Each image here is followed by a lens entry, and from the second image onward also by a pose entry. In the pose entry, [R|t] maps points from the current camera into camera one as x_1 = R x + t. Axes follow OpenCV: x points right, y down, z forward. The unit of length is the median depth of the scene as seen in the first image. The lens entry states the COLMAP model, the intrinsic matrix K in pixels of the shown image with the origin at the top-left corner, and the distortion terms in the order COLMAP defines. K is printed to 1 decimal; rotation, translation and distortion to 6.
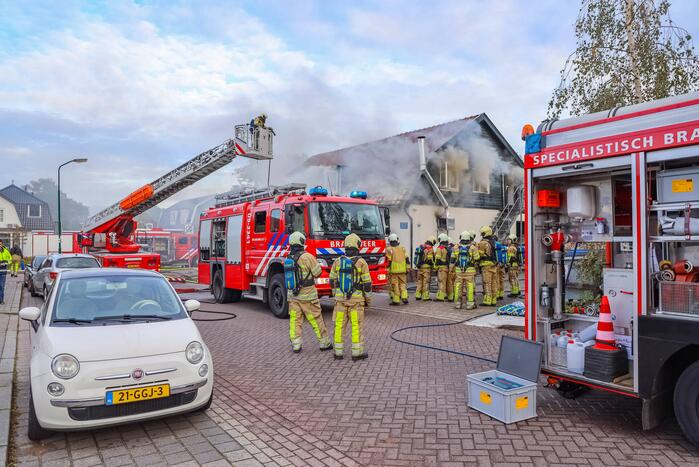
lens RADIAL K [[508.9, 0, 350.6], [0, 508.9, 227.5], [0, 0, 1]] dist [0.005496, -0.000677]
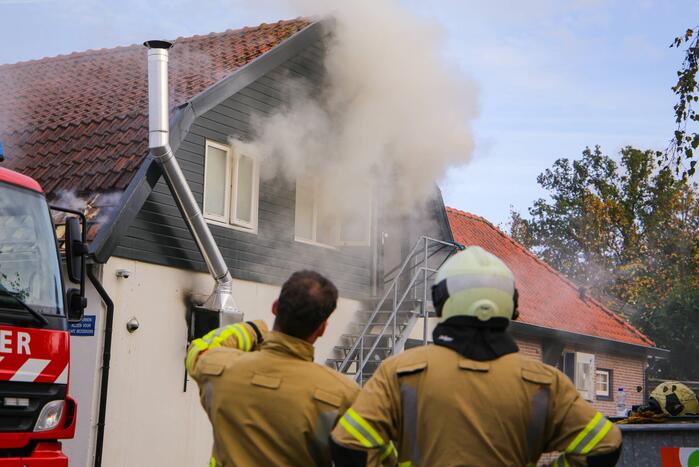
lens RADIAL K [[1328.8, 0, 347.6], [0, 1328.8, 235.0], [0, 0, 1]] dist [0.235019, 0.000000]
pose [[0.937665, 0.081792, 0.337779, -0.026405], [-0.043395, 0.991860, -0.119713, 0.043333], [-0.344821, 0.097593, 0.933581, 0.291270]]
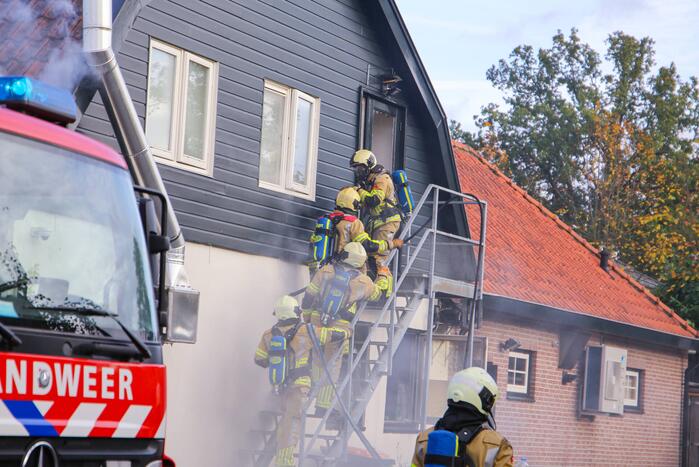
lens RADIAL K [[1953.1, 0, 352.5], [0, 1953.1, 230.7], [0, 0, 1]] dist [0.590408, 0.000000]
pose [[0.894375, 0.099193, 0.436181, -0.158883], [-0.073622, 0.994448, -0.075191, 0.021061], [-0.441218, 0.035137, 0.896712, 0.299104]]
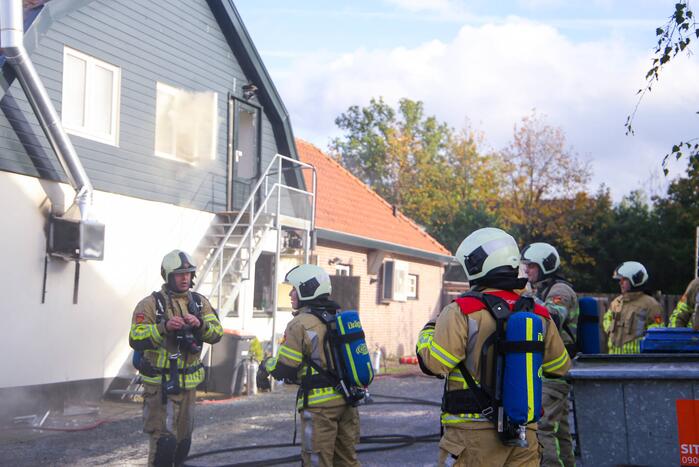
lens RADIAL K [[994.5, 0, 353.2], [0, 994.5, 232.4], [0, 0, 1]] dist [0.134973, 0.000000]
pose [[0.861247, 0.068101, 0.503604, 0.035627], [-0.041963, 0.997126, -0.063074, 0.028067], [-0.506452, 0.033190, 0.861629, 0.561861]]
